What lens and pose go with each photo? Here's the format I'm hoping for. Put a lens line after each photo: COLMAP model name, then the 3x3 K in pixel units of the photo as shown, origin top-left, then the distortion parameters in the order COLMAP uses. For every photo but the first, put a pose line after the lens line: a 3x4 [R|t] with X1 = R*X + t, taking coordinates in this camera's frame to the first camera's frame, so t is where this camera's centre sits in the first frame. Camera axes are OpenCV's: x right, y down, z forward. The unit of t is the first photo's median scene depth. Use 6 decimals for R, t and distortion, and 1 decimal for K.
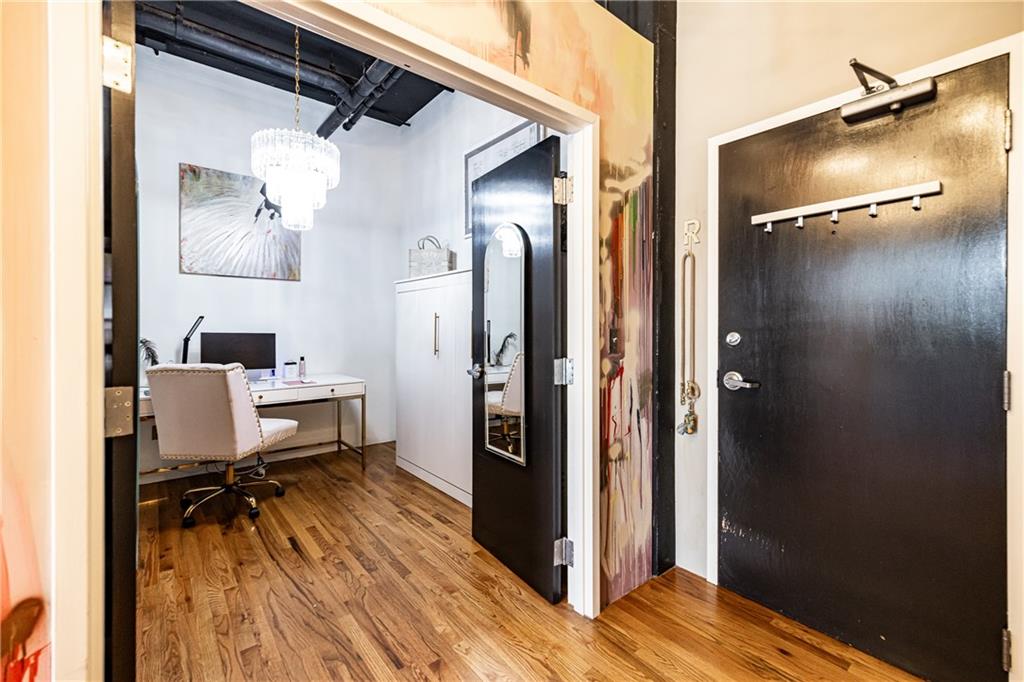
lens RADIAL K [[436.5, 0, 517.7], [0, 436.5, 329.2], [0, 0, 1]] dist [0.003333, -0.000037]
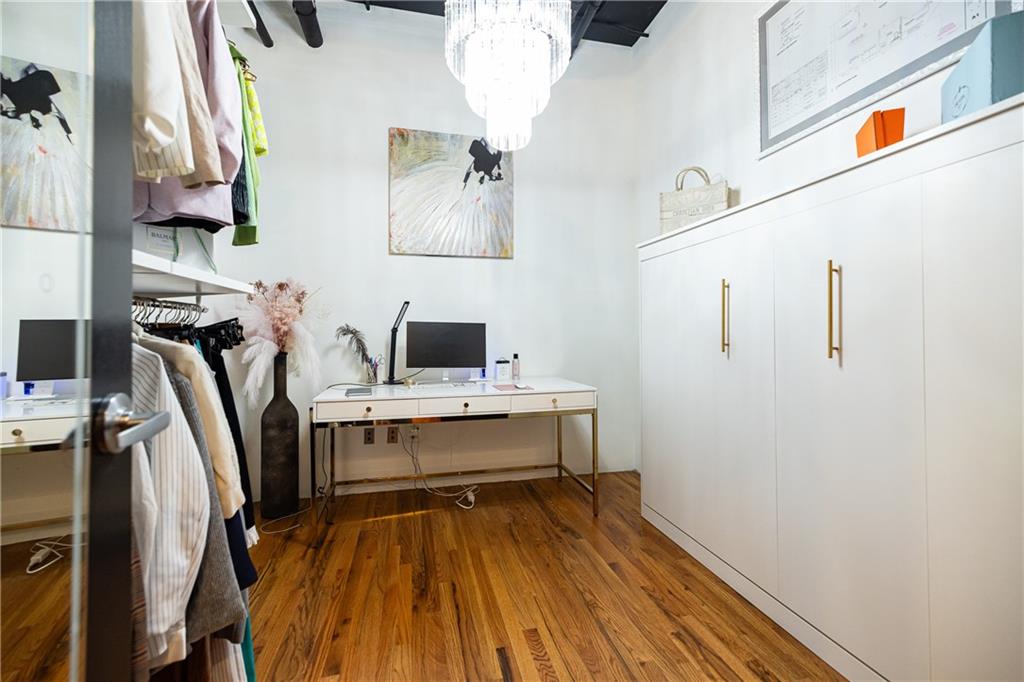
lens RADIAL K [[436.5, 0, 512.6], [0, 436.5, 324.9], [0, 0, 1]] dist [0.003333, -0.000037]
pose [[0.895008, -0.013648, -0.445842, -0.167636], [0.004587, 0.999761, -0.021396, 0.031987], [0.446027, 0.017105, 0.894856, 0.334495]]
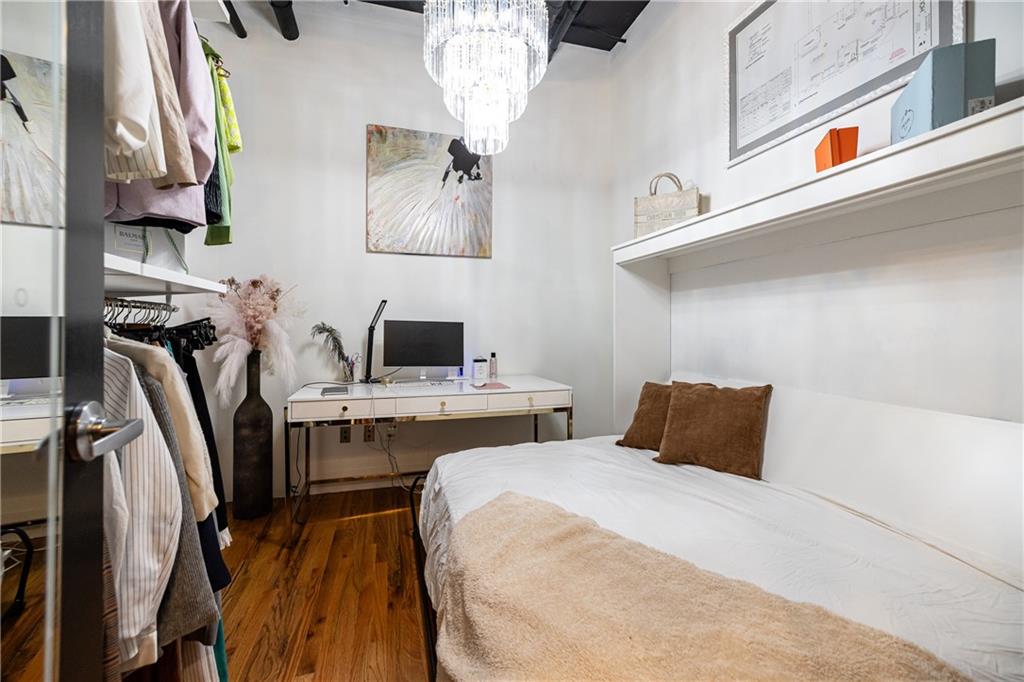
lens RADIAL K [[436.5, 0, 515.3], [0, 436.5, 324.9], [0, 0, 1]] dist [0.003333, -0.000037]
pose [[0.917368, -0.003165, -0.398027, -0.159939], [-0.001914, 0.999922, -0.012363, 0.025698], [0.398035, 0.012104, 0.917290, 0.326873]]
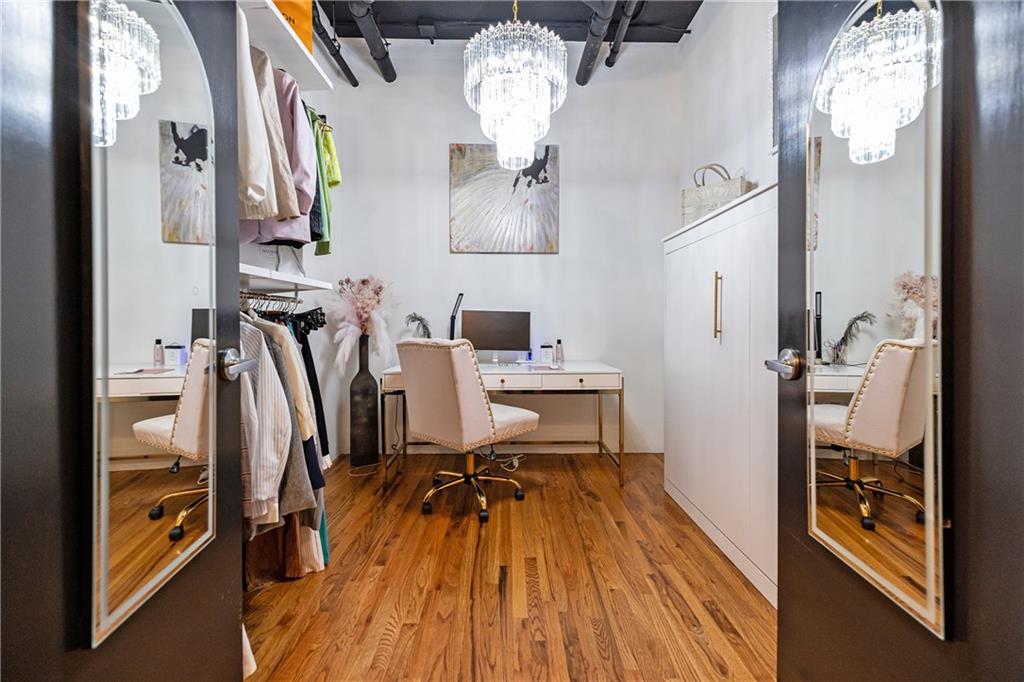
lens RADIAL K [[436.5, 0, 514.1], [0, 436.5, 325.1], [0, 0, 1]] dist [0.003333, -0.000037]
pose [[0.780285, 0.004067, -0.625411, -0.019550], [-0.002701, 0.999991, 0.003132, 0.036276], [0.625418, -0.000755, 0.780290, 0.299304]]
